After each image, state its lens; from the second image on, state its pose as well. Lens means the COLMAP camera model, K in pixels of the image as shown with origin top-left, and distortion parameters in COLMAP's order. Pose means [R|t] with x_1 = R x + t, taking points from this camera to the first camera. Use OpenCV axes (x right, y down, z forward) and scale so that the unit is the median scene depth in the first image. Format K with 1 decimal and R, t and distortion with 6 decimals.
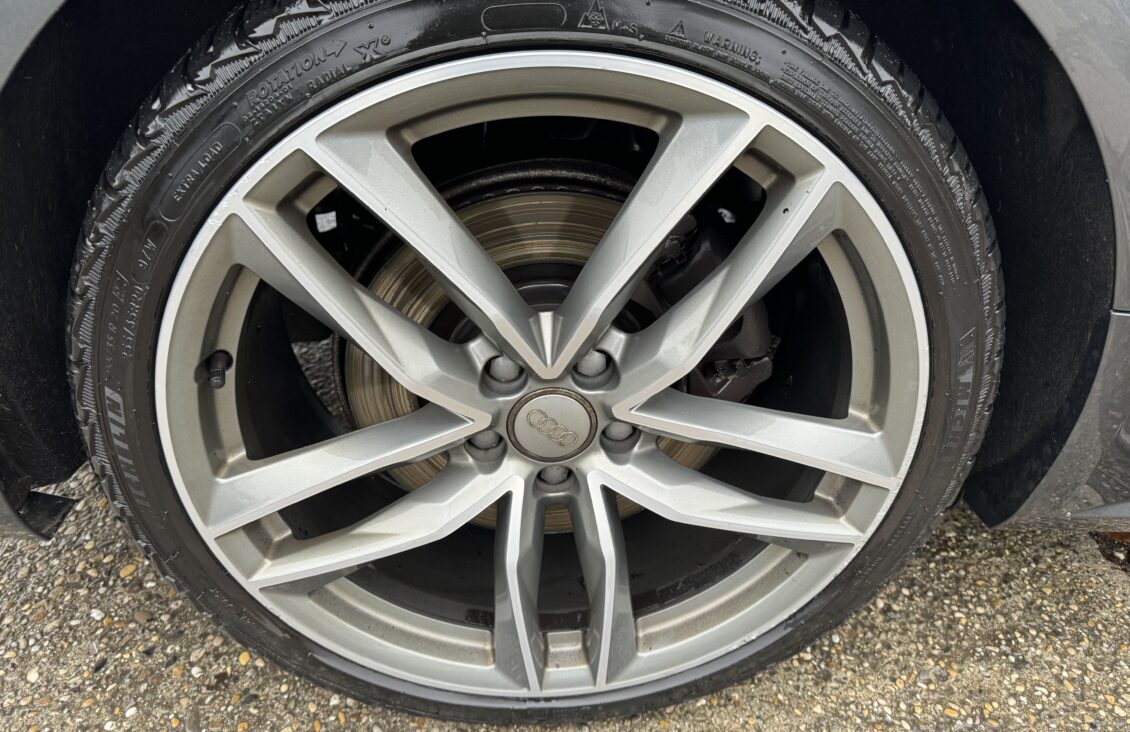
lens RADIAL K [[794.4, 0, 579.6], [0, 794.4, 364.4], [0, 0, 1]] dist [0.032521, -0.036341]
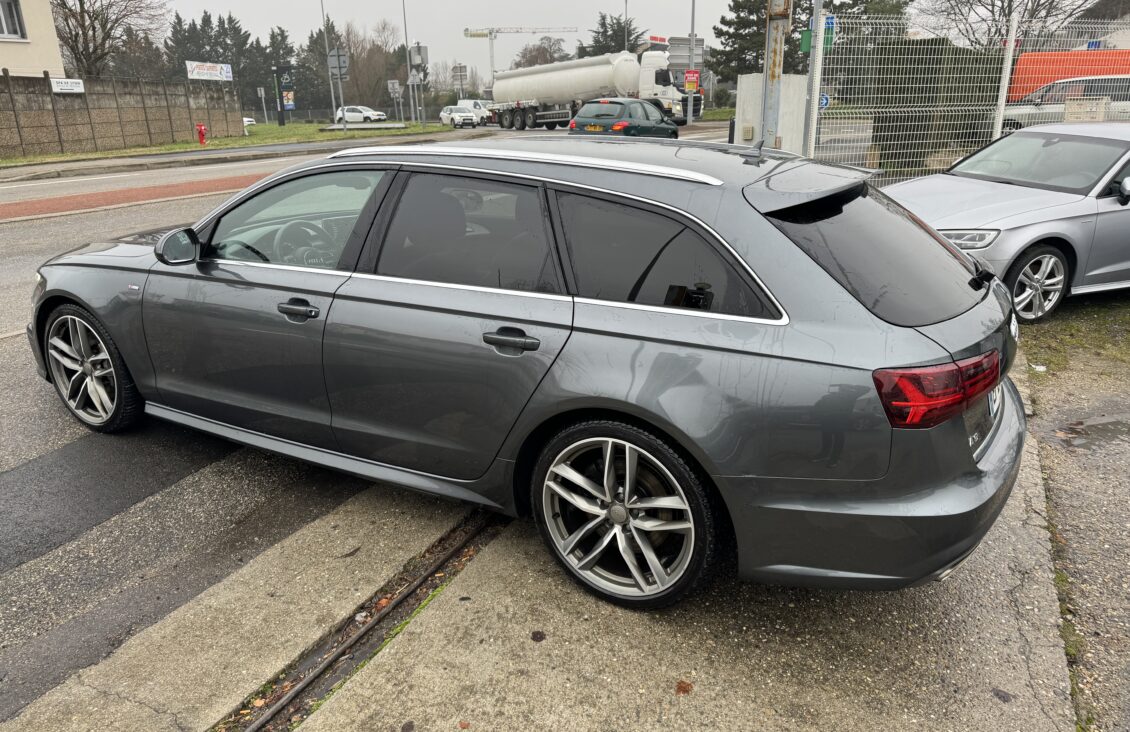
lens RADIAL K [[794.4, 0, 579.6], [0, 794.4, 364.4], [0, 0, 1]] dist [0.032521, -0.036341]
pose [[0.631253, 0.745565, -0.213663, 0.151277], [-0.759186, 0.650340, 0.026361, -0.405570], [0.158607, 0.145570, 0.976552, -3.357734]]
